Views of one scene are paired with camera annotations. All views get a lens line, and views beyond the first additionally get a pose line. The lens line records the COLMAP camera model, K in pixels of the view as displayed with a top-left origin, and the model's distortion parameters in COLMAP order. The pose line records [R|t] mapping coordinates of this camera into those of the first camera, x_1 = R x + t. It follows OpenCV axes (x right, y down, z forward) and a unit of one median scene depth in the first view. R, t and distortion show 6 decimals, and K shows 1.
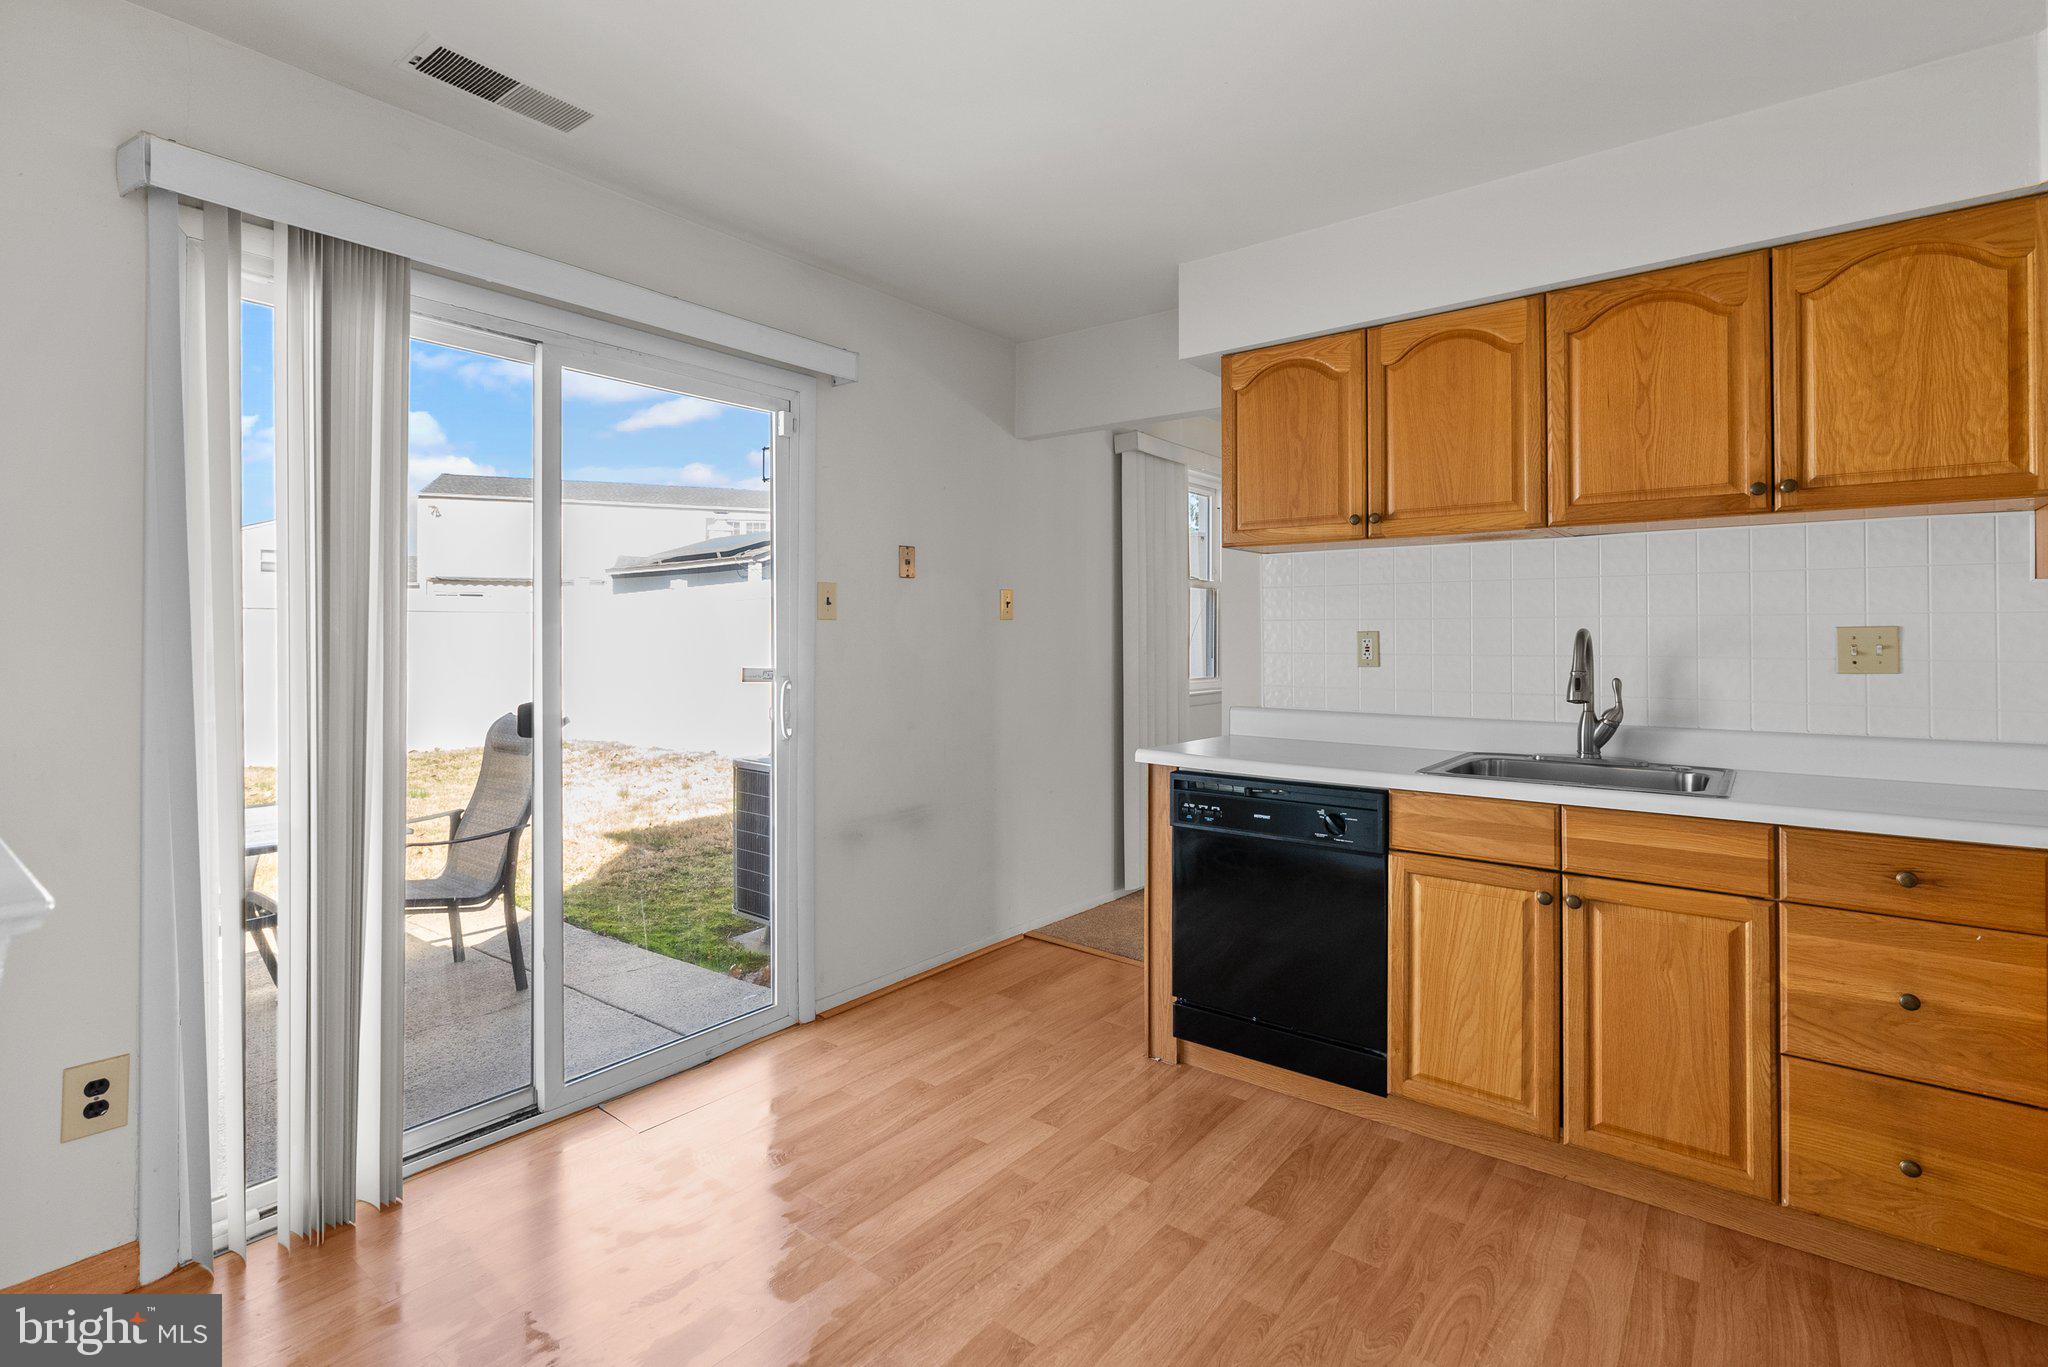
lens RADIAL K [[947.2, 0, 1027.3], [0, 947.2, 632.6], [0, 0, 1]] dist [-0.002952, 0.000652]
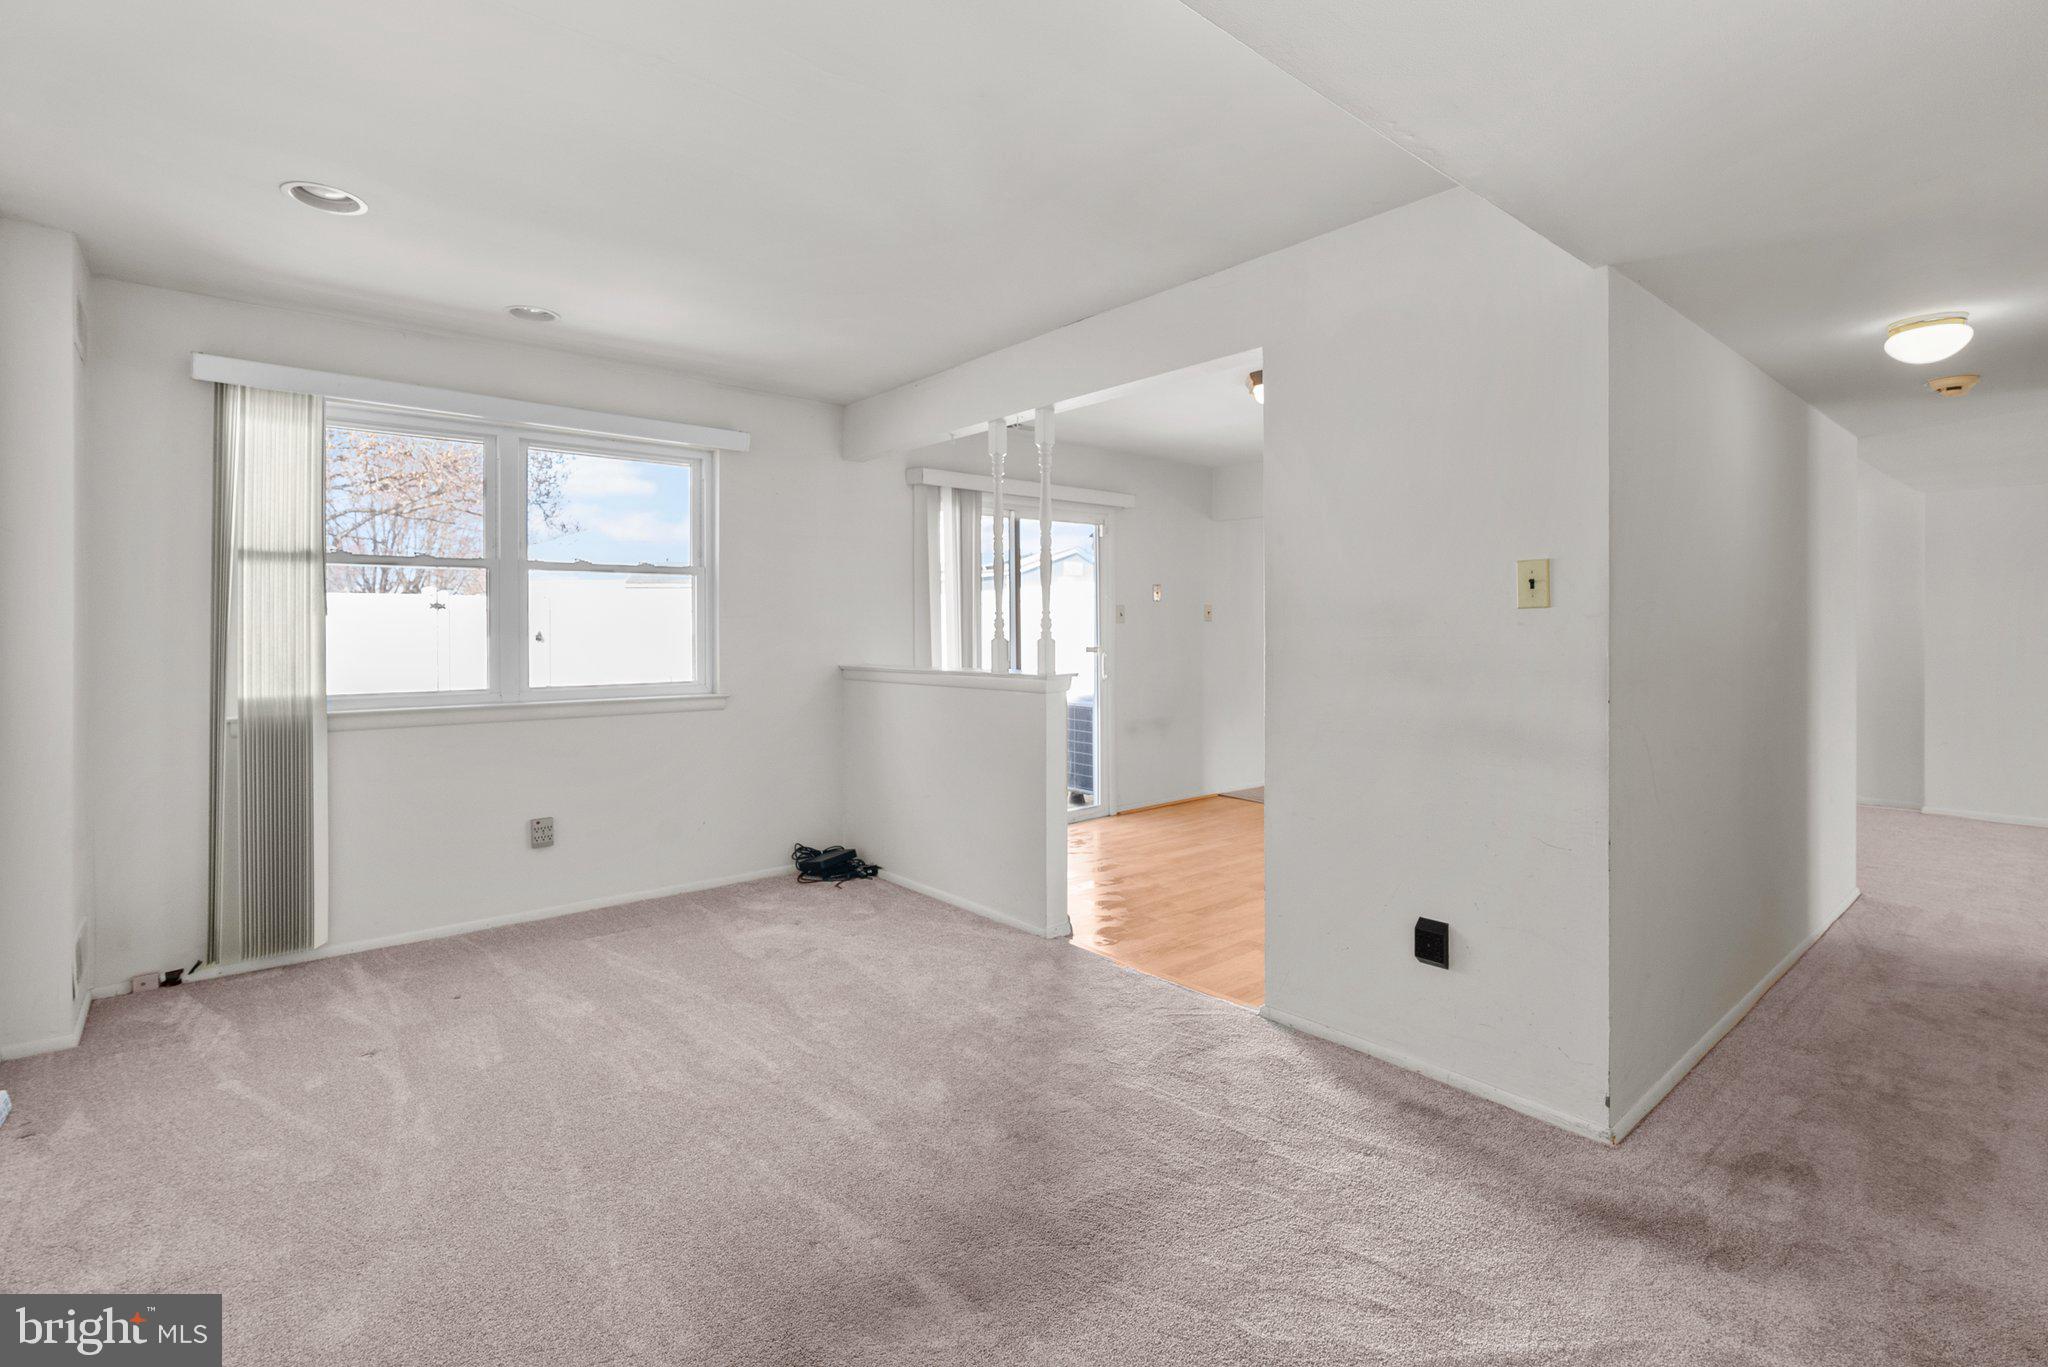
lens RADIAL K [[947.2, 0, 1027.3], [0, 947.2, 632.6], [0, 0, 1]] dist [-0.002952, 0.000652]
pose [[0.980091, -0.002253, -0.198534, -0.002324], [0.005060, 0.999894, 0.013634, -0.024377], [0.198482, -0.014367, 0.979999, -1.188880]]
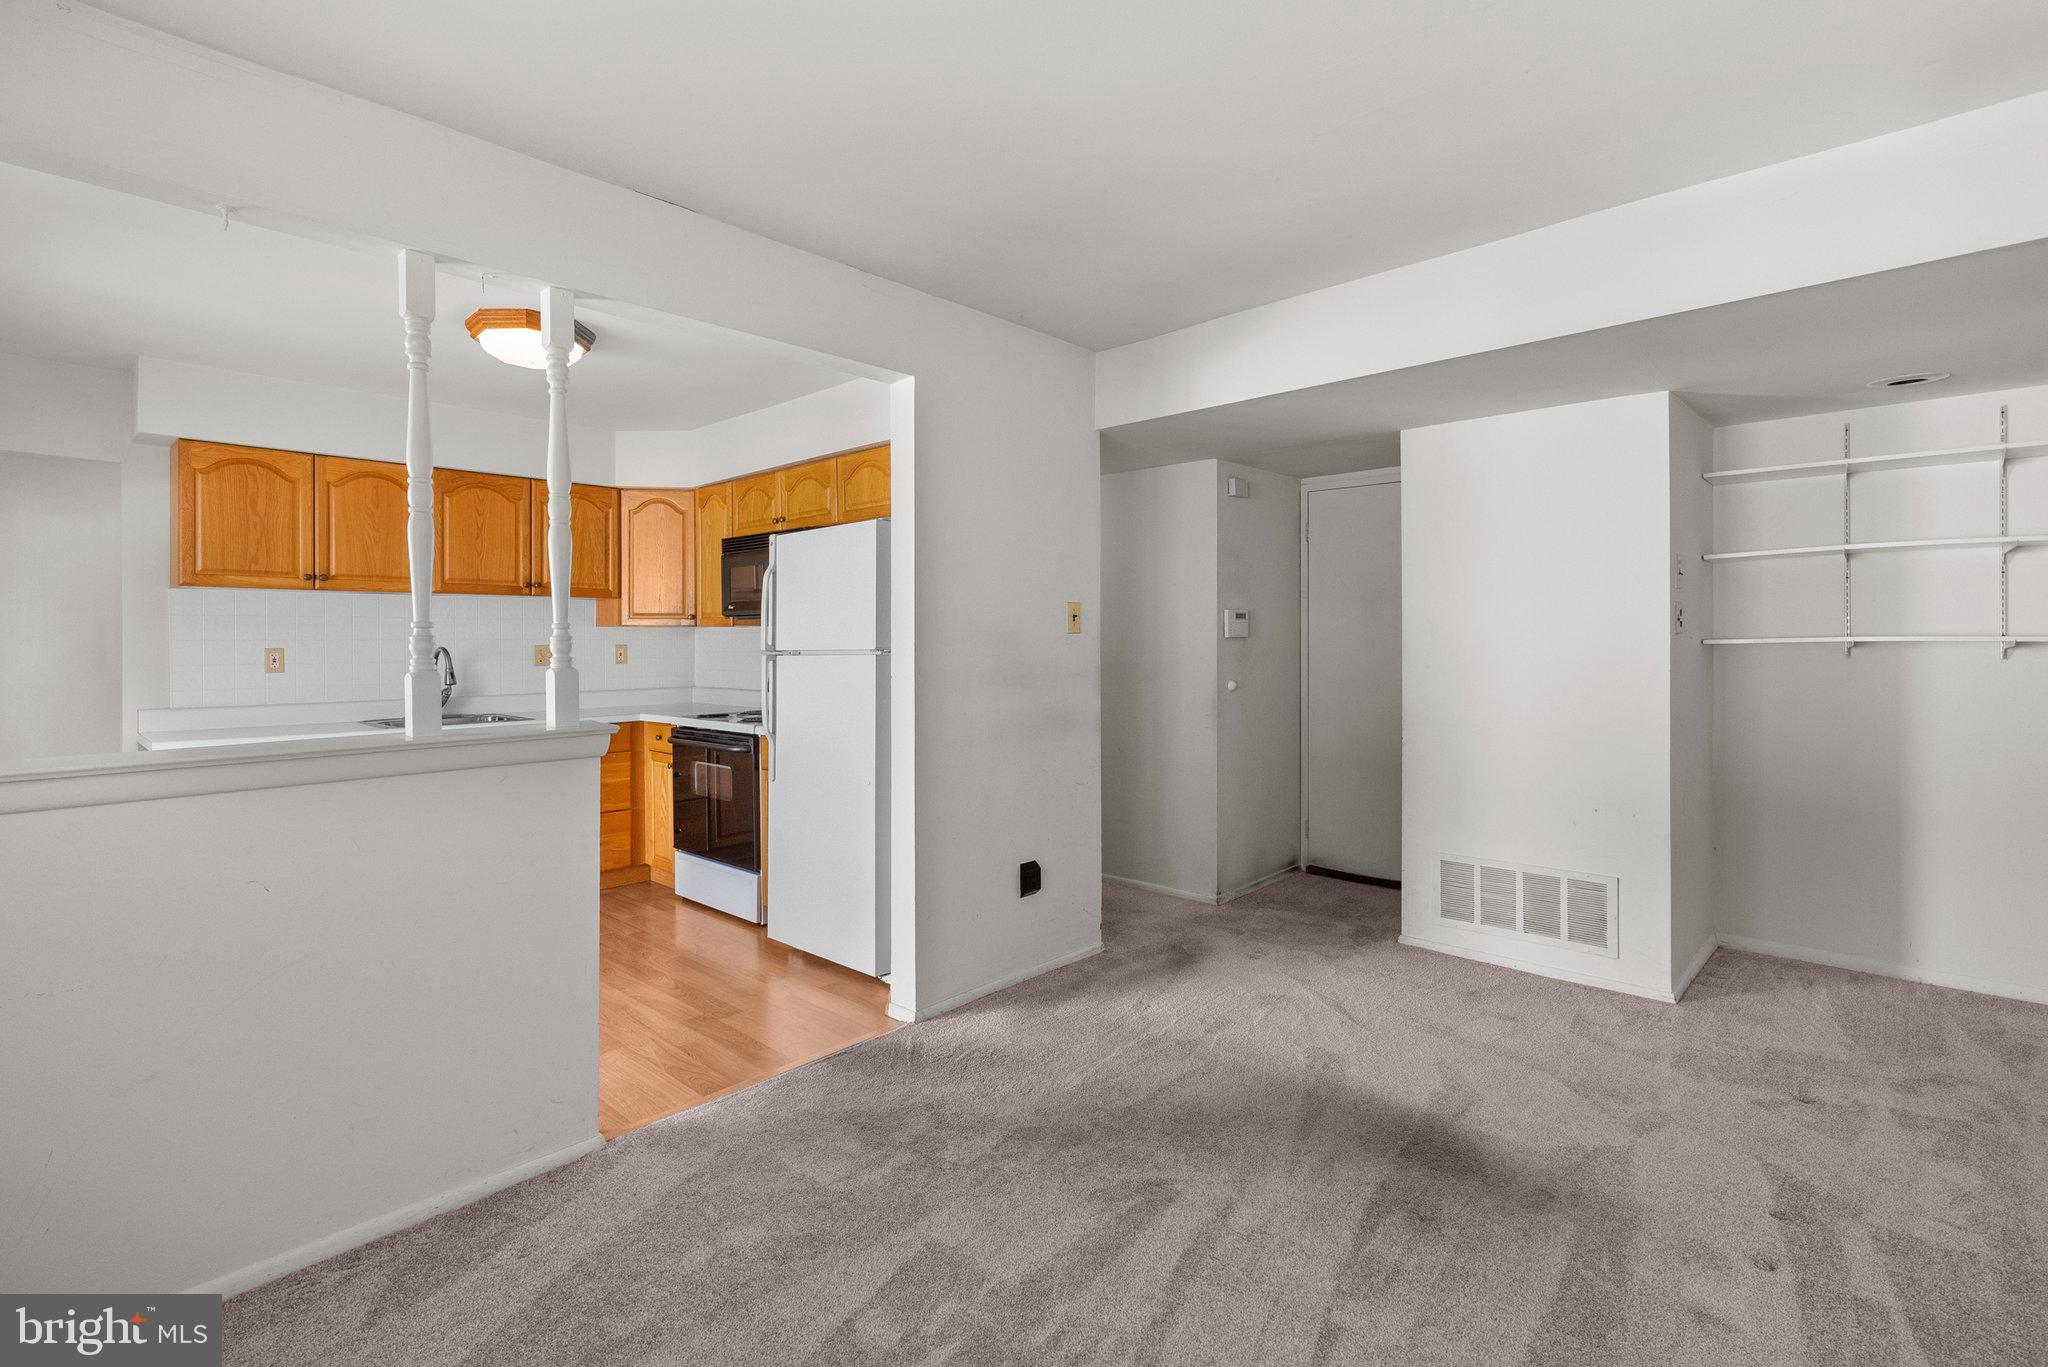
lens RADIAL K [[947.2, 0, 1027.3], [0, 947.2, 632.6], [0, 0, 1]] dist [-0.002952, 0.000652]
pose [[0.091272, 0.004842, 0.995814, -1.069463], [-0.005032, 0.999978, -0.004401, -0.027660], [-0.995813, -0.004609, 0.091294, -0.304974]]
